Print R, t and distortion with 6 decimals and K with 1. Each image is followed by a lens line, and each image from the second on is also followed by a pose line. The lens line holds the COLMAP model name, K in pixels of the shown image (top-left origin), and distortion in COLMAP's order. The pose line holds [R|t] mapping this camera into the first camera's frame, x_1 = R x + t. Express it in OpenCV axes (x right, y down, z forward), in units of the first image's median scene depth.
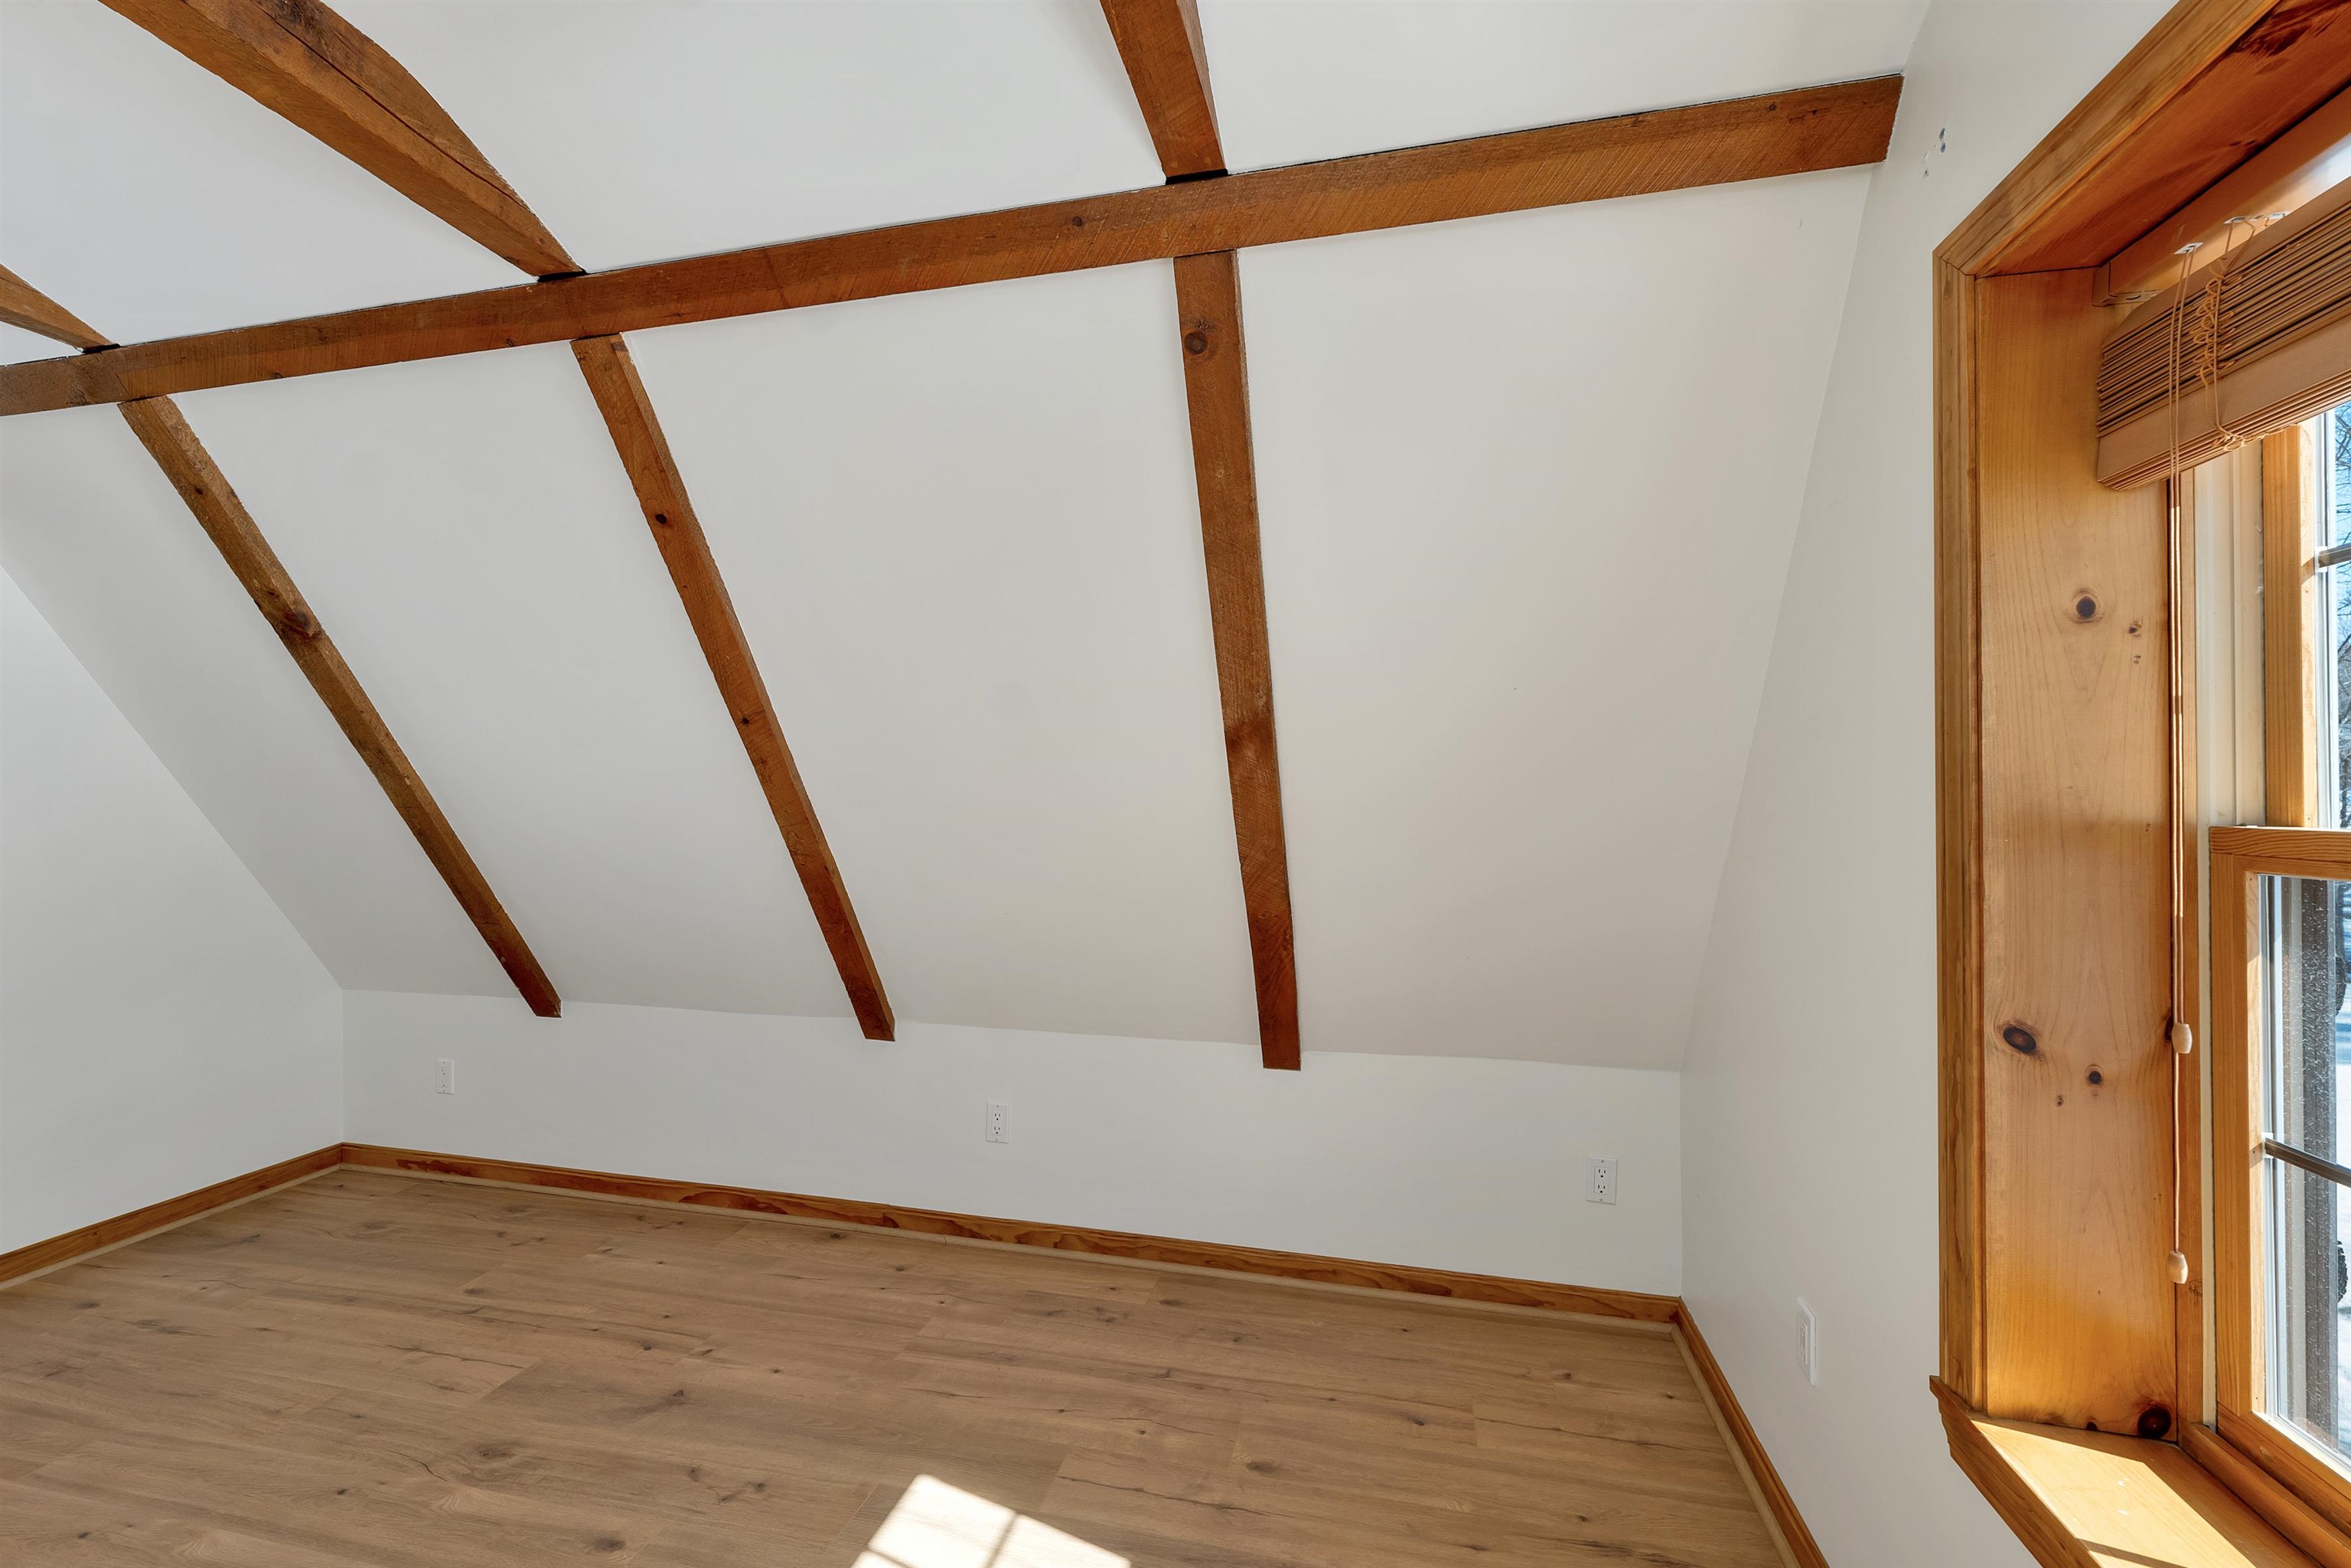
lens RADIAL K [[995.3, 0, 1167.8], [0, 995.3, 787.7], [0, 0, 1]] dist [-0.001598, 0.000498]
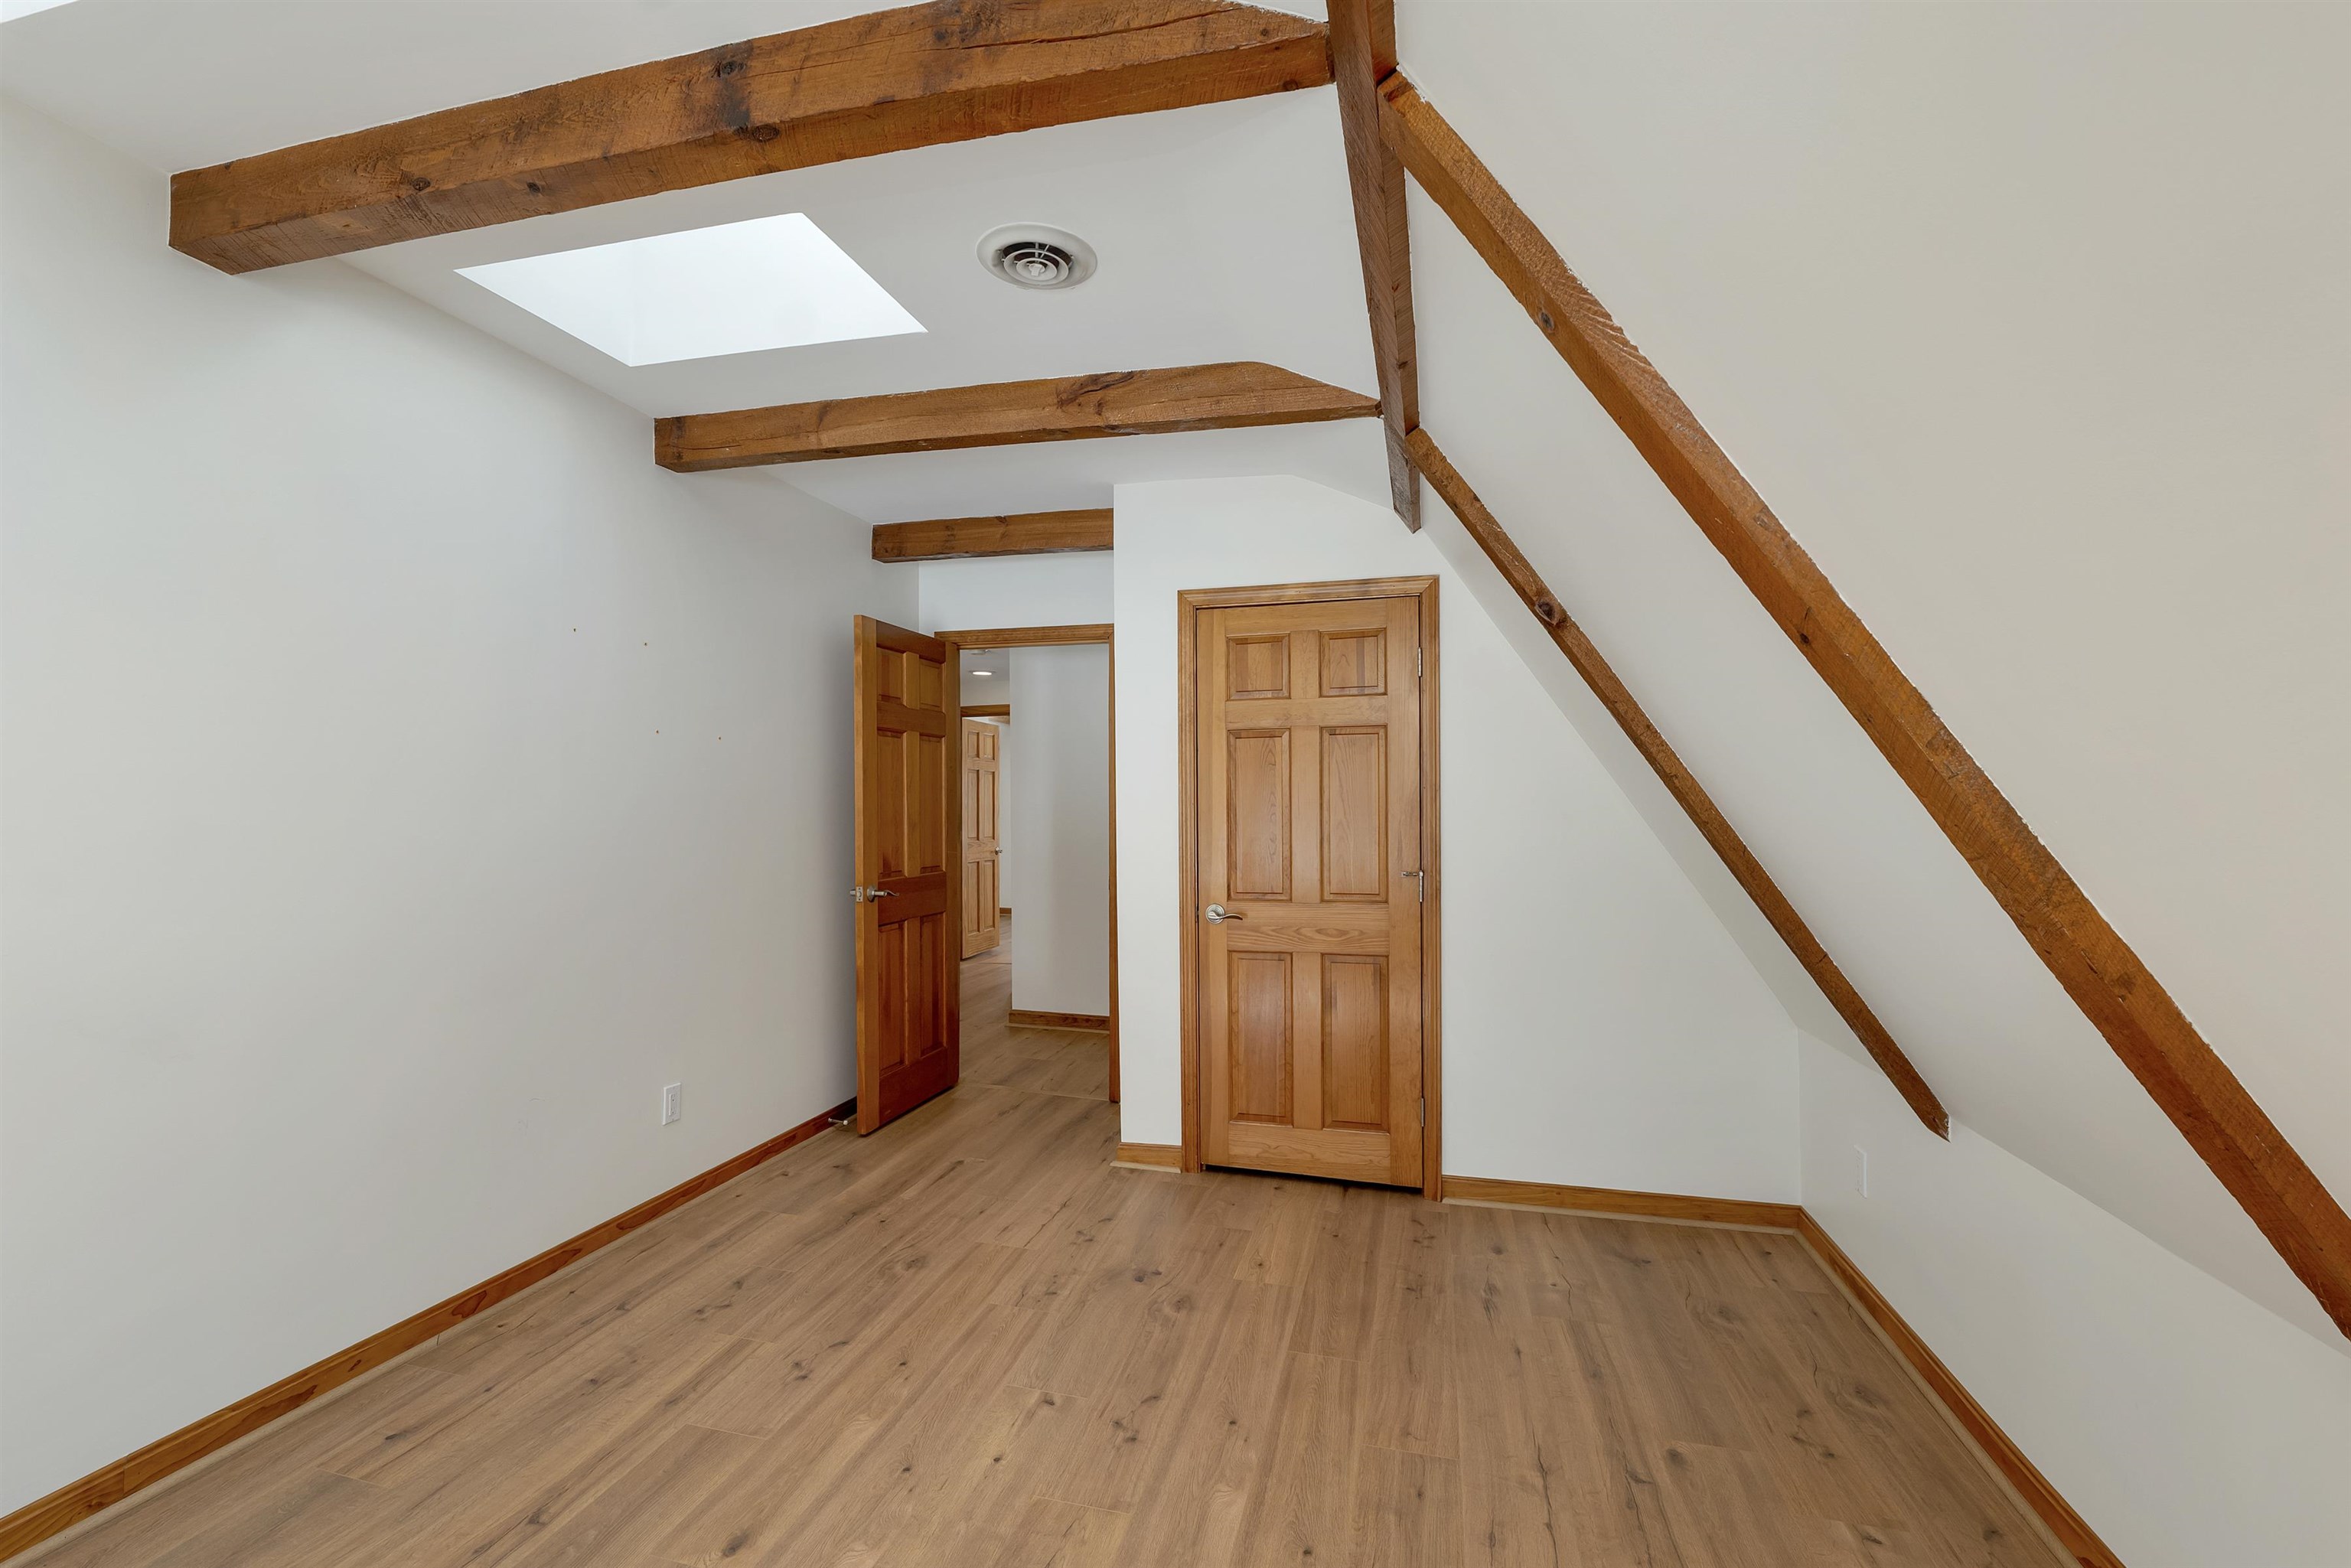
lens RADIAL K [[995.3, 0, 1170.3], [0, 995.3, 820.1], [0, 0, 1]] dist [-0.001598, 0.000498]
pose [[-0.030811, 0.007839, -0.999494, 0.069472], [0.008678, 0.999934, 0.007575, 0.011461], [0.999488, -0.008440, -0.030877, 0.651513]]
